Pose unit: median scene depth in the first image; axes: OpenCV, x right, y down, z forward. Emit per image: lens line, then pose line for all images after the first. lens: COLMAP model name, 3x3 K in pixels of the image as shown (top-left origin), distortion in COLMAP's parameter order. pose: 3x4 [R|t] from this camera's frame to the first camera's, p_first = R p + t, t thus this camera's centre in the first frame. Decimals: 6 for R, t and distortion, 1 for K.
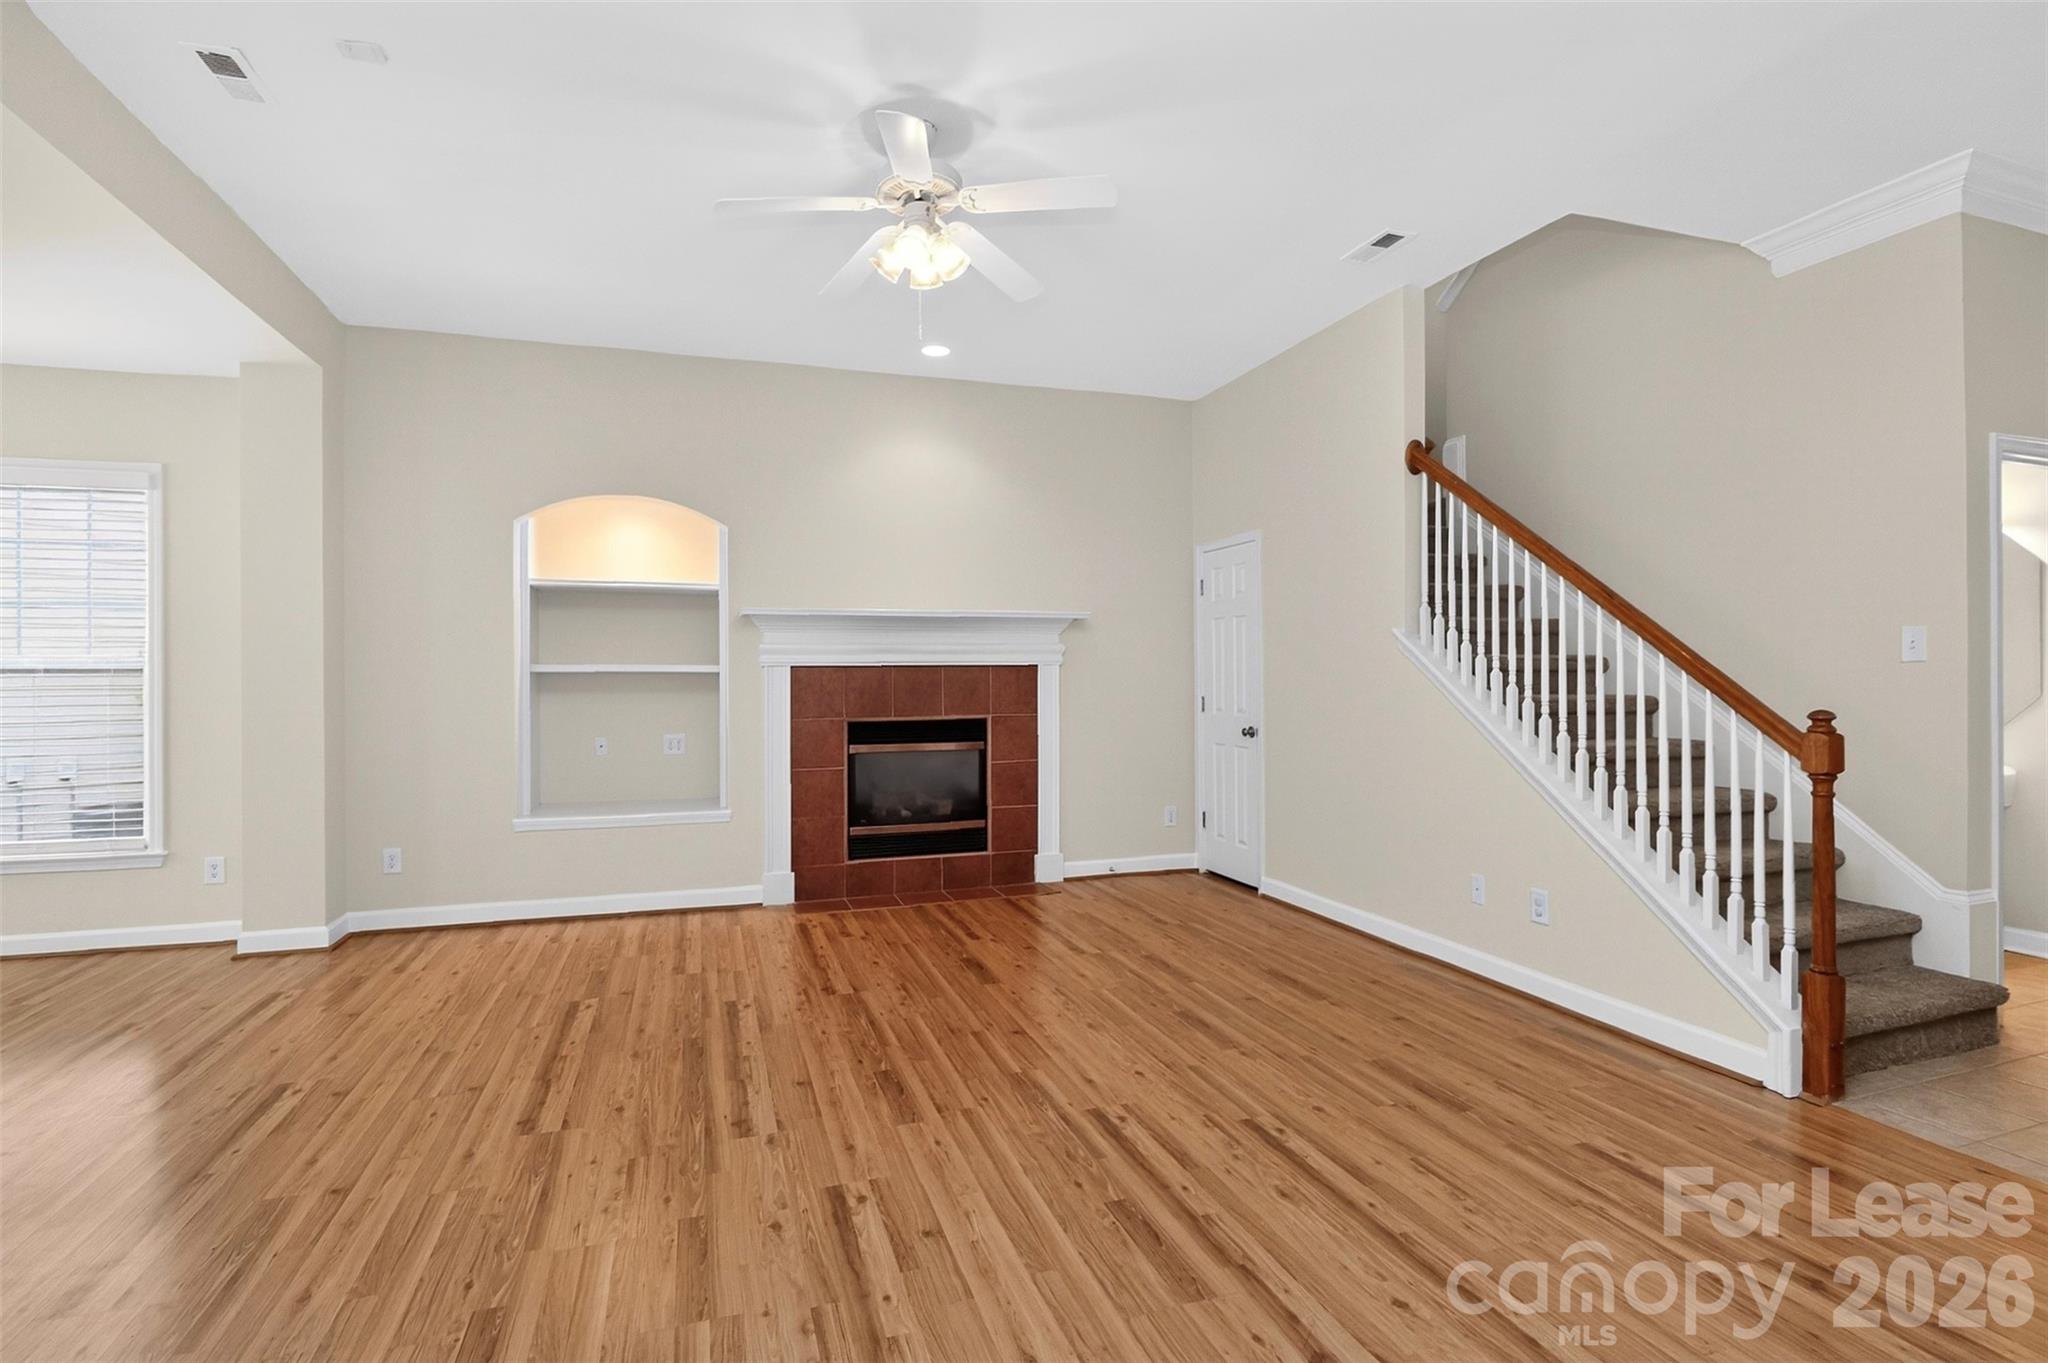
lens RADIAL K [[972.0, 0, 1016.8], [0, 972.0, 656.5], [0, 0, 1]] dist [-0.003711, -0.001163]
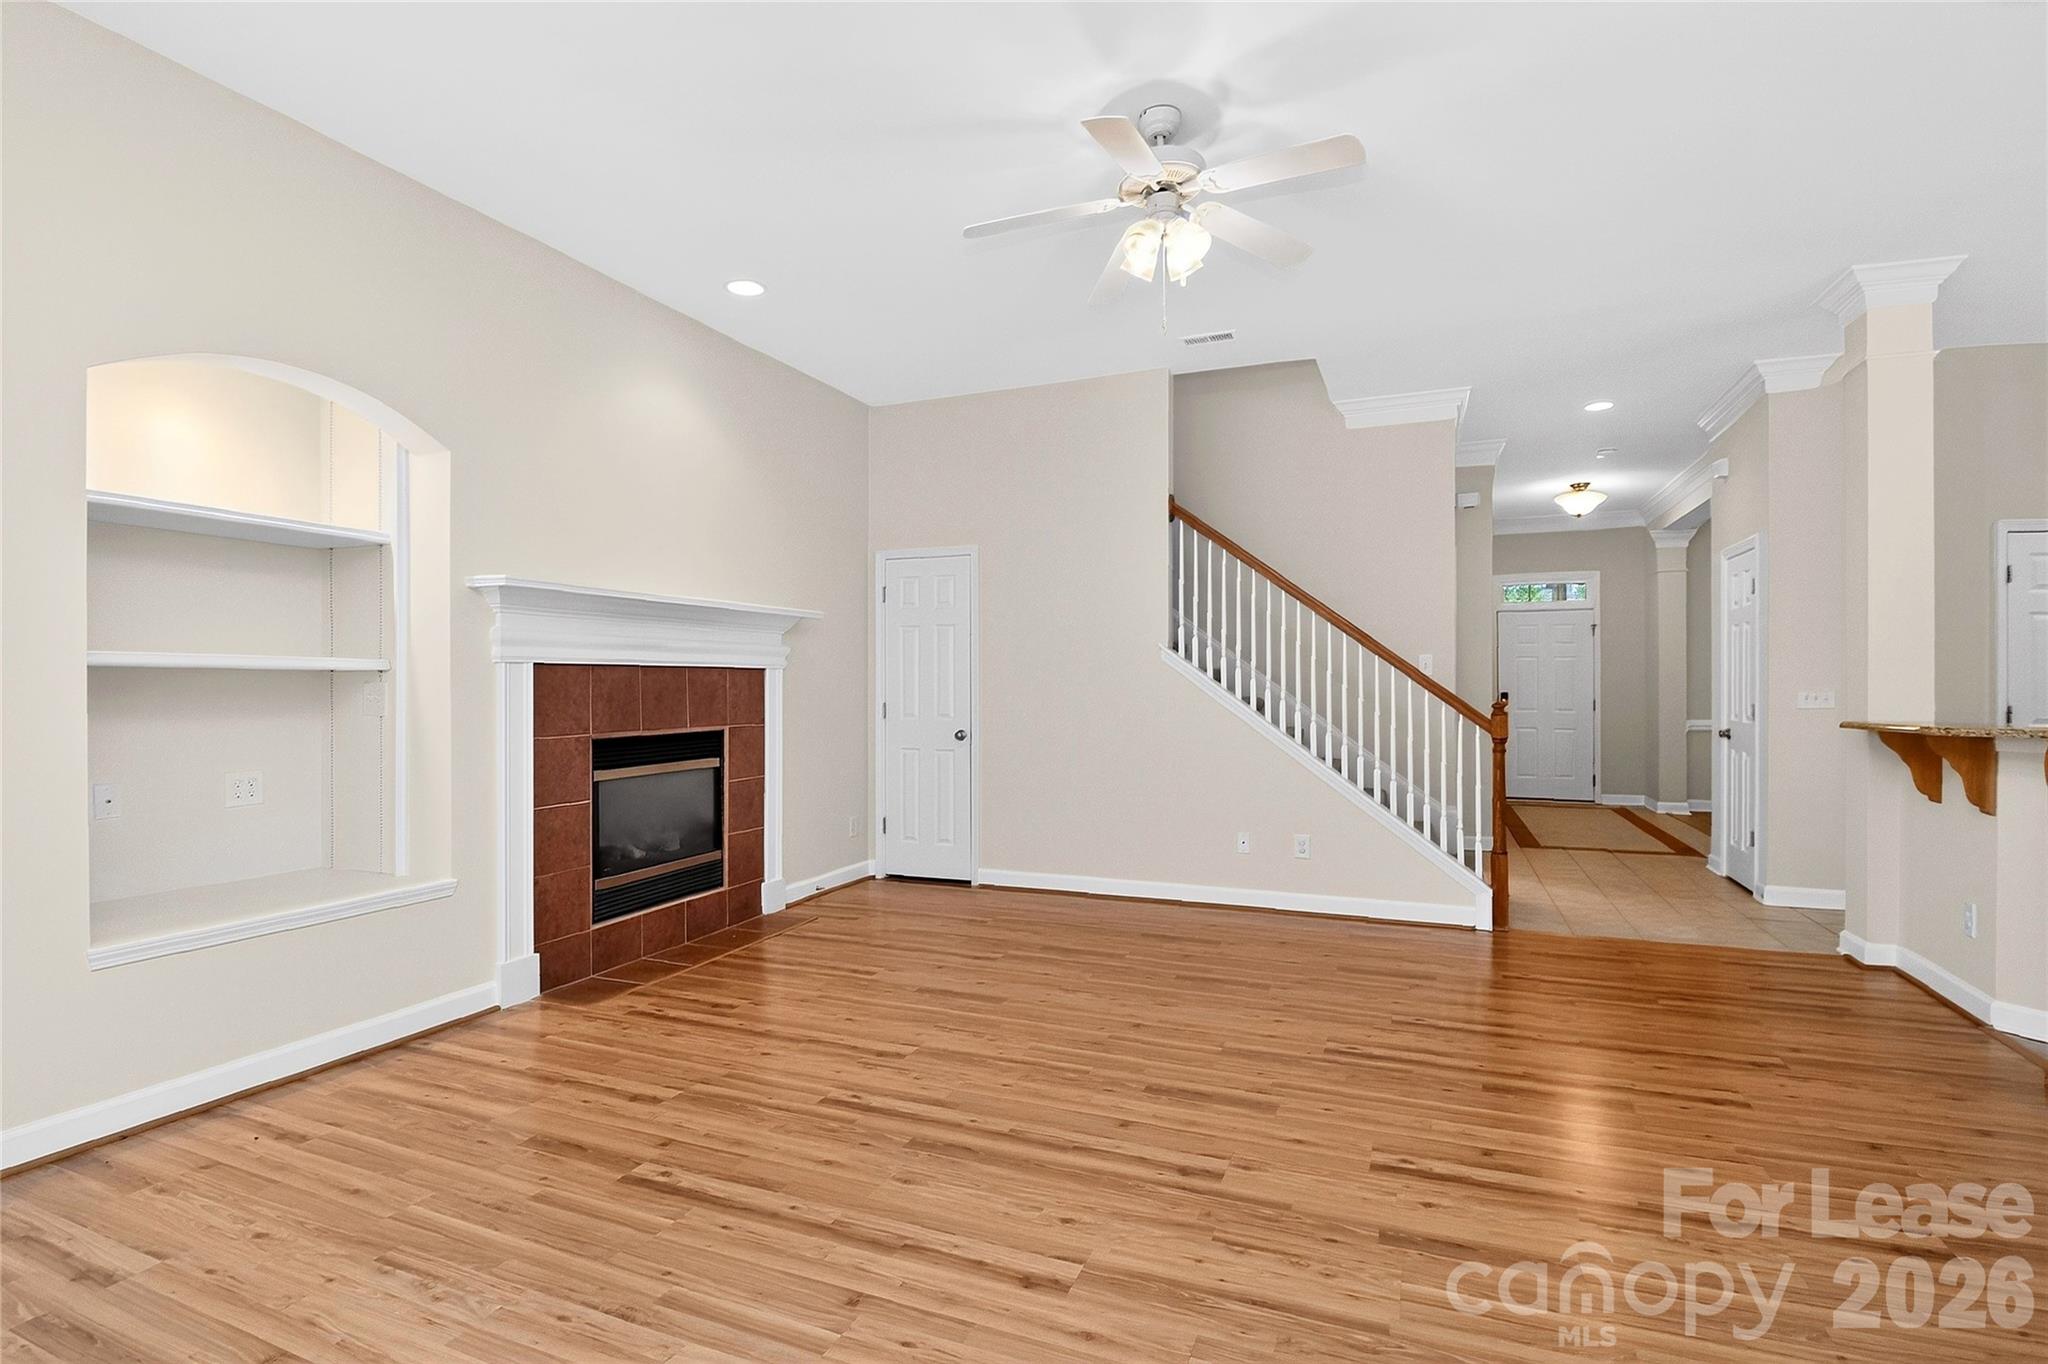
lens RADIAL K [[965.8, 0, 1024.0], [0, 965.8, 682.0], [0, 0, 1]] dist [0.001339, -0.015202]
pose [[0.651409, 0.008884, 0.758675, -0.534801], [-0.018078, 0.999829, 0.003814, 0.014552], [-0.758511, -0.016200, 0.651459, 0.272826]]
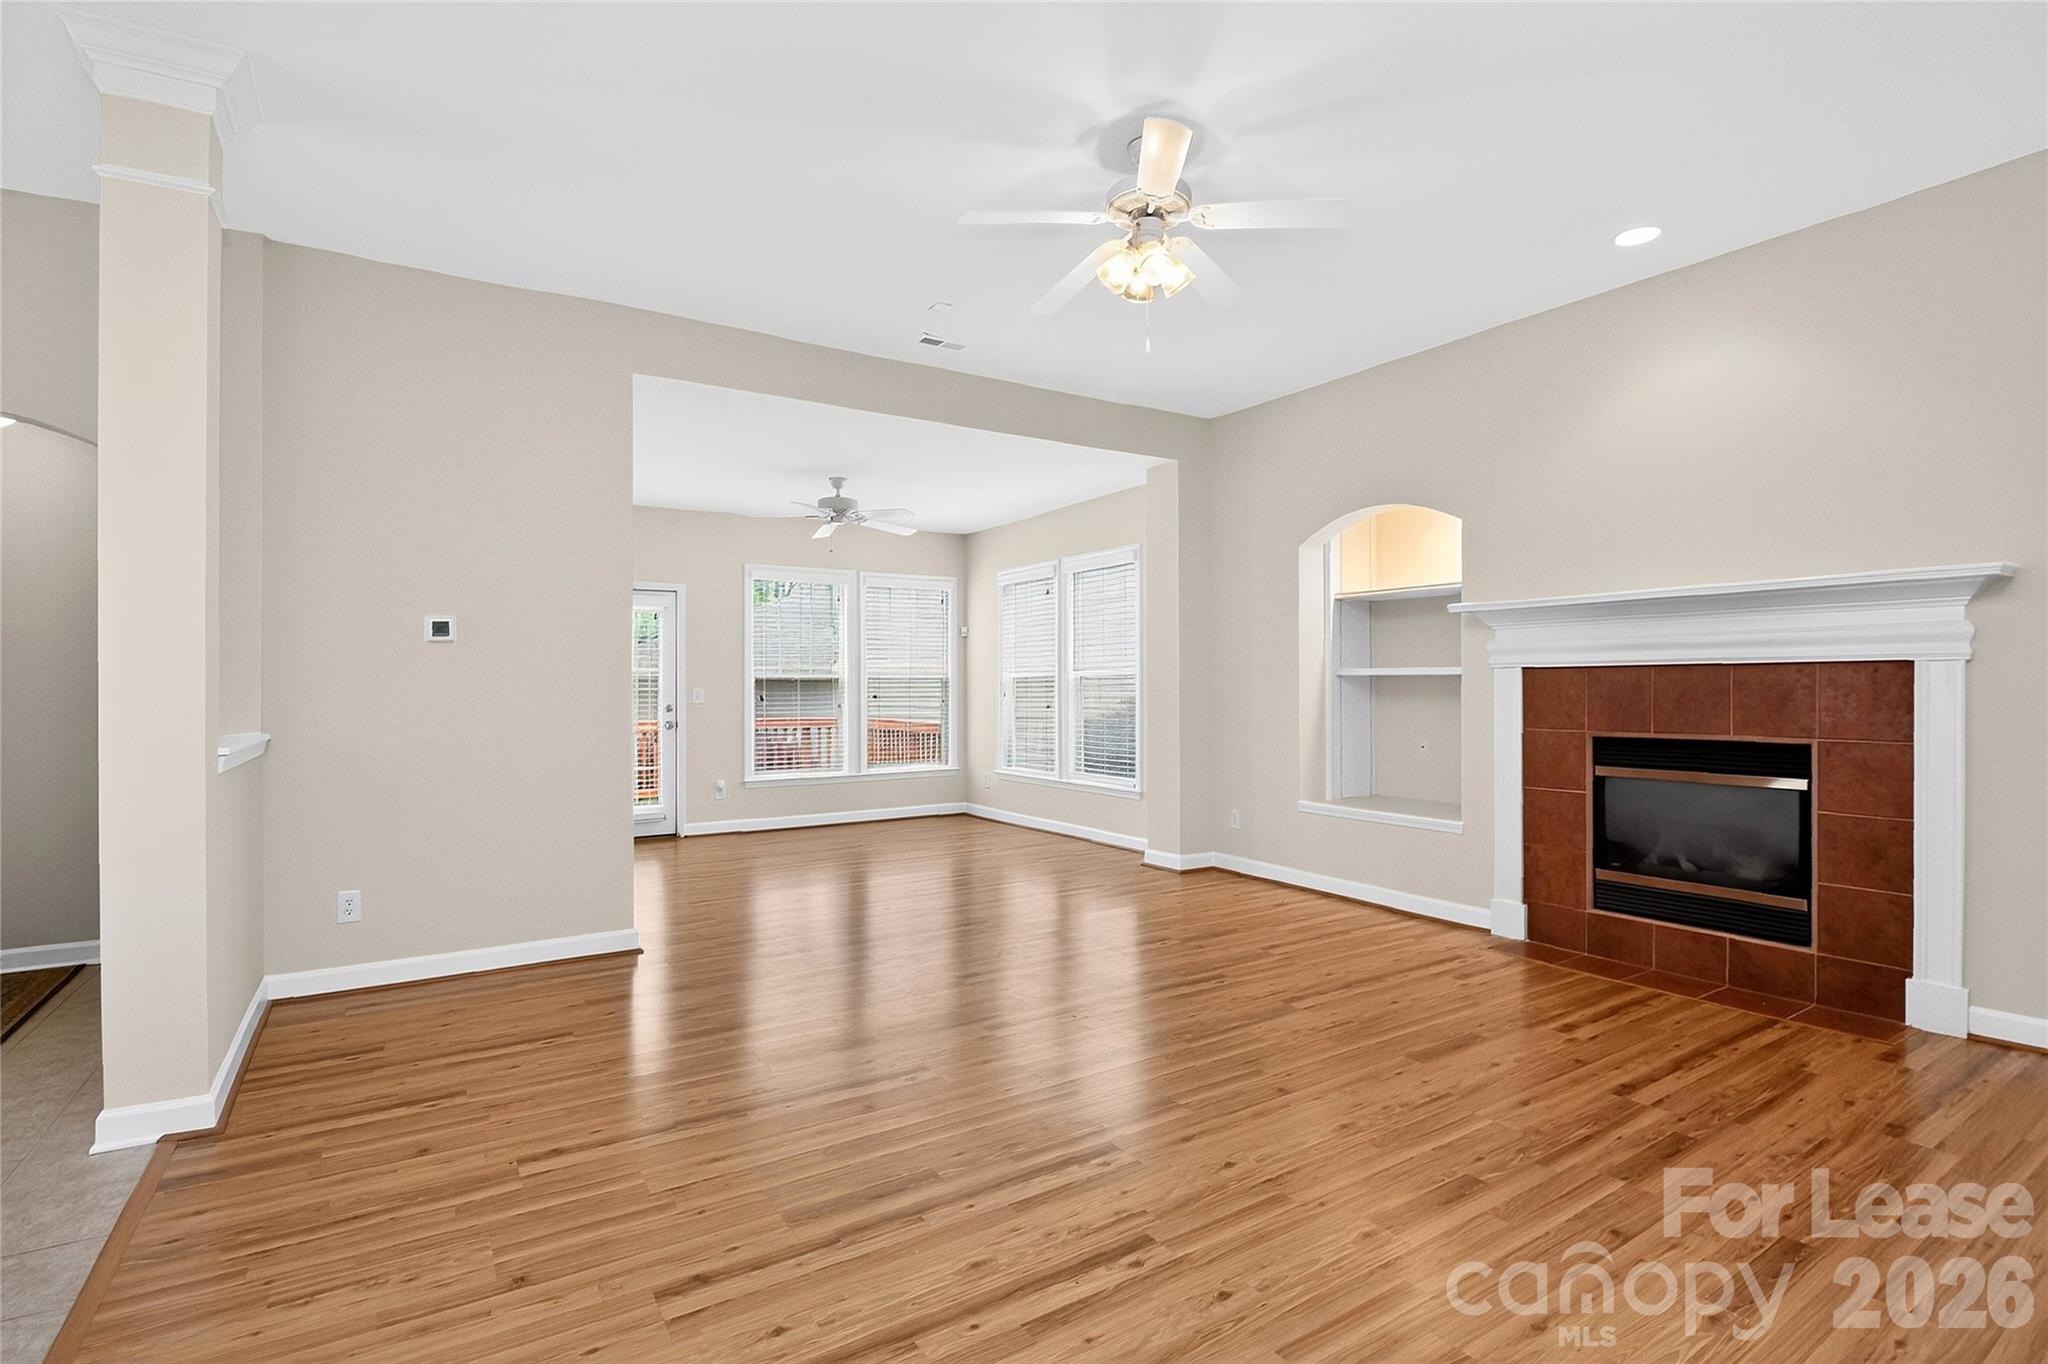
lens RADIAL K [[965.8, 0, 1024.0], [0, 965.8, 682.0], [0, 0, 1]] dist [0.001339, -0.015202]
pose [[0.247739, 0.004620, -0.968816, 0.491653], [0.022025, 0.999703, 0.010399, 0.004118], [0.968576, -0.023915, 0.247564, 0.358971]]
